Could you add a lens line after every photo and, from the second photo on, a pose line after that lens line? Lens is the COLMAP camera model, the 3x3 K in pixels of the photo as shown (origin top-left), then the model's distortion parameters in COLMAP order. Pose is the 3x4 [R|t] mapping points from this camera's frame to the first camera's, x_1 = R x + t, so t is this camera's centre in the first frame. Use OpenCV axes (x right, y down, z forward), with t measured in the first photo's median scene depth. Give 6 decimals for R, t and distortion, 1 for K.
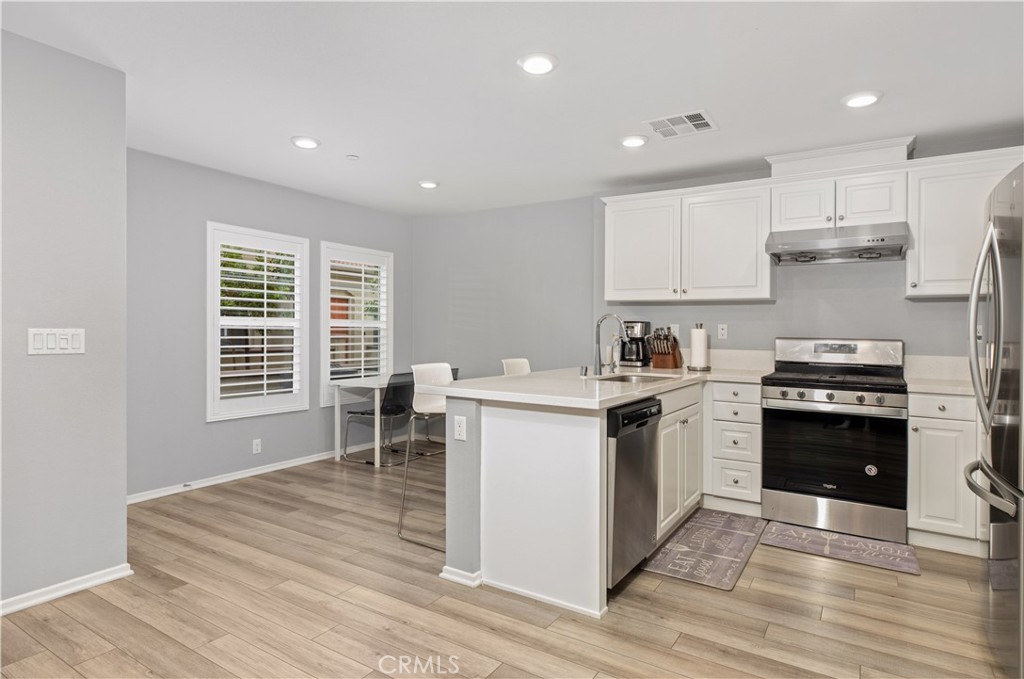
lens RADIAL K [[557.3, 0, 508.6], [0, 557.3, 320.0], [0, 0, 1]] dist [0.013330, -0.002009]
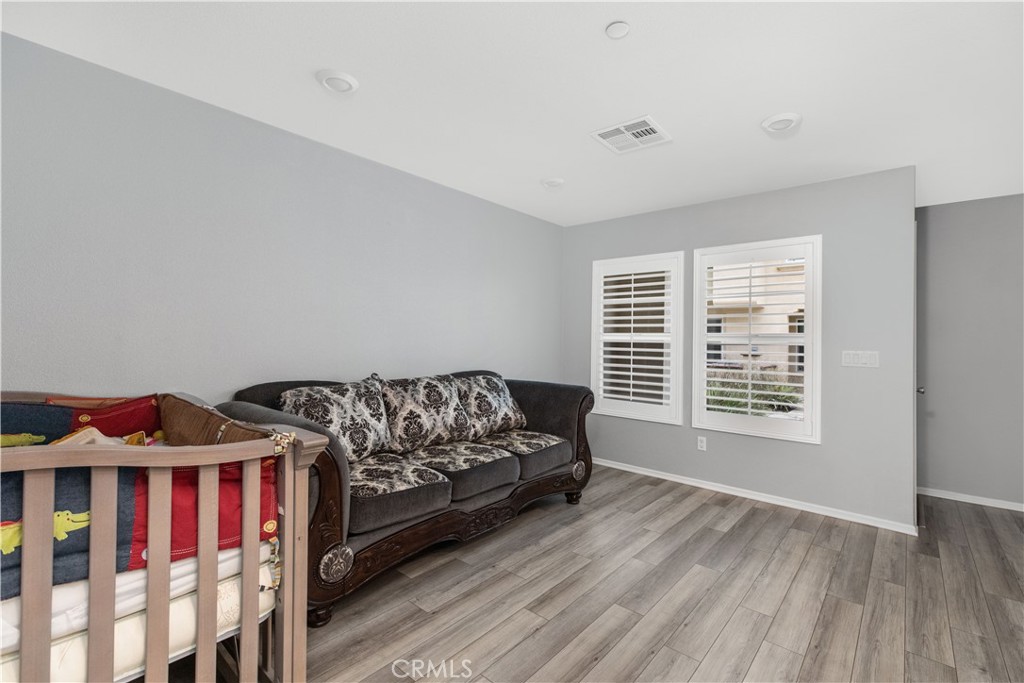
lens RADIAL K [[465.7, 0, 507.9], [0, 465.7, 337.6], [0, 0, 1]] dist [0.001842, 0.002641]
pose [[-0.151235, -0.012047, -0.988424, 0.698148], [0.002513, 0.999918, -0.012571, 0.022478], [0.988495, -0.004385, -0.151192, 1.167554]]
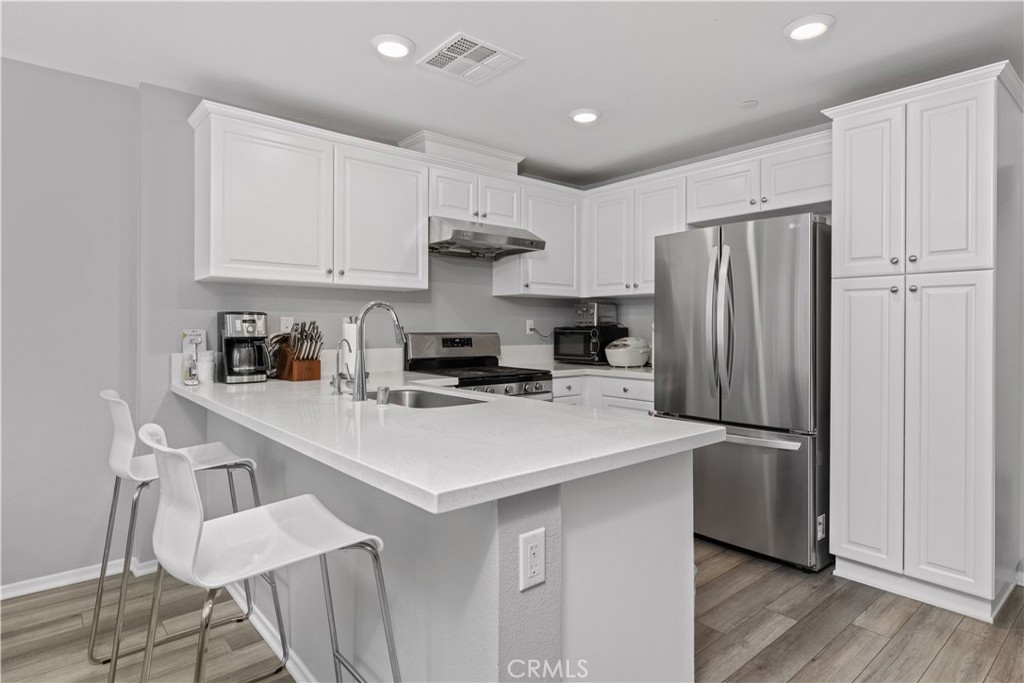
lens RADIAL K [[557.3, 0, 505.2], [0, 557.3, 318.4], [0, 0, 1]] dist [0.013330, -0.002009]
pose [[0.301170, 0.004791, 0.953558, -0.369945], [-0.015011, 0.999887, -0.000283, 0.006544], [-0.953452, -0.014229, 0.301208, 0.648488]]
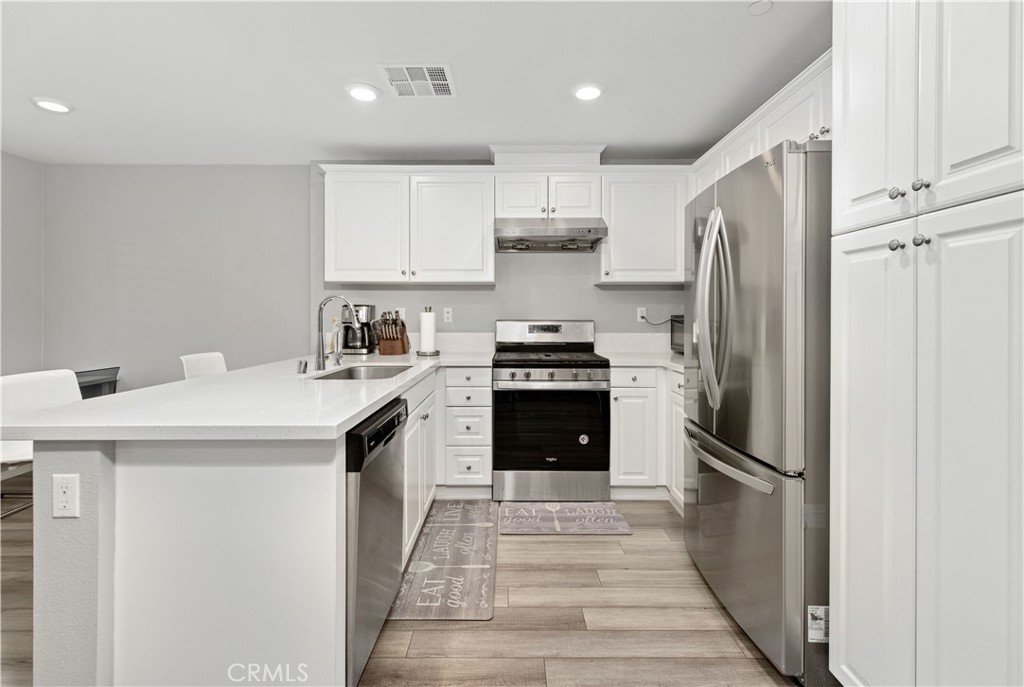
lens RADIAL K [[465.7, 0, 502.3], [0, 465.7, 309.1], [0, 0, 1]] dist [0.001842, 0.002641]
pose [[0.849485, -0.004074, 0.527597, 0.026407], [0.000508, 0.999976, 0.006905, 0.005052], [-0.527612, -0.005598, 0.849467, 0.274984]]
